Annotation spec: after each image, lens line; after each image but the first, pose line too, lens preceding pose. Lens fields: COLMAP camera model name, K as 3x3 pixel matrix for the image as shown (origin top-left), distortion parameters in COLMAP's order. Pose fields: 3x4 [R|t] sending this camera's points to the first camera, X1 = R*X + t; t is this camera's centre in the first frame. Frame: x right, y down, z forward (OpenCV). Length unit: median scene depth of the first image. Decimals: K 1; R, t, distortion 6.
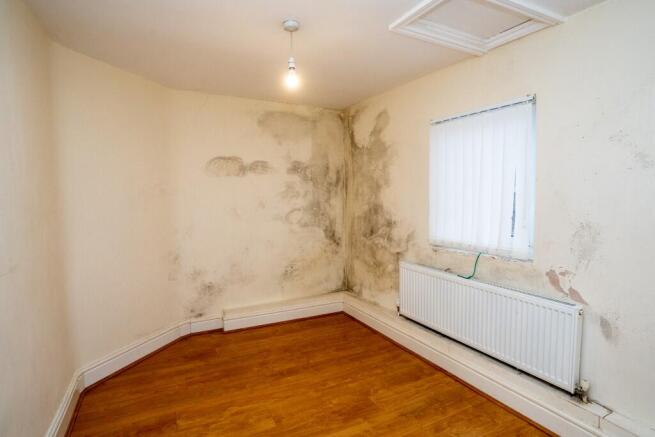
lens RADIAL K [[337.6, 0, 322.1], [0, 337.6, 216.2], [0, 0, 1]] dist [-0.074059, 0.034518]
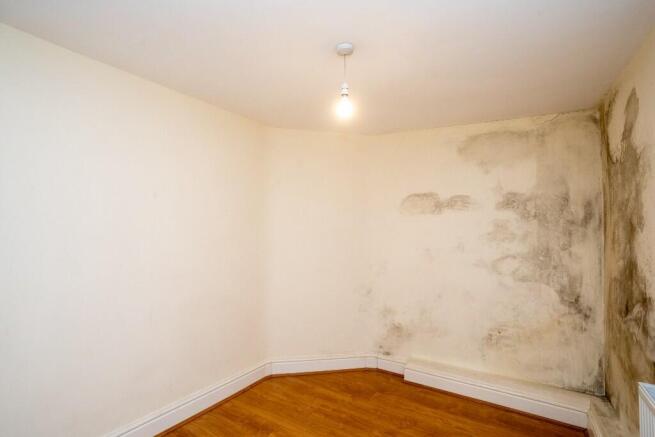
lens RADIAL K [[320.3, 0, 327.5], [0, 320.3, 218.5], [0, 0, 1]] dist [-0.074739, 0.028273]
pose [[0.519883, -0.003621, -0.854230, 0.310920], [-0.073635, 0.996079, -0.049036, -0.040394], [0.851058, 0.088394, 0.517578, 0.292146]]
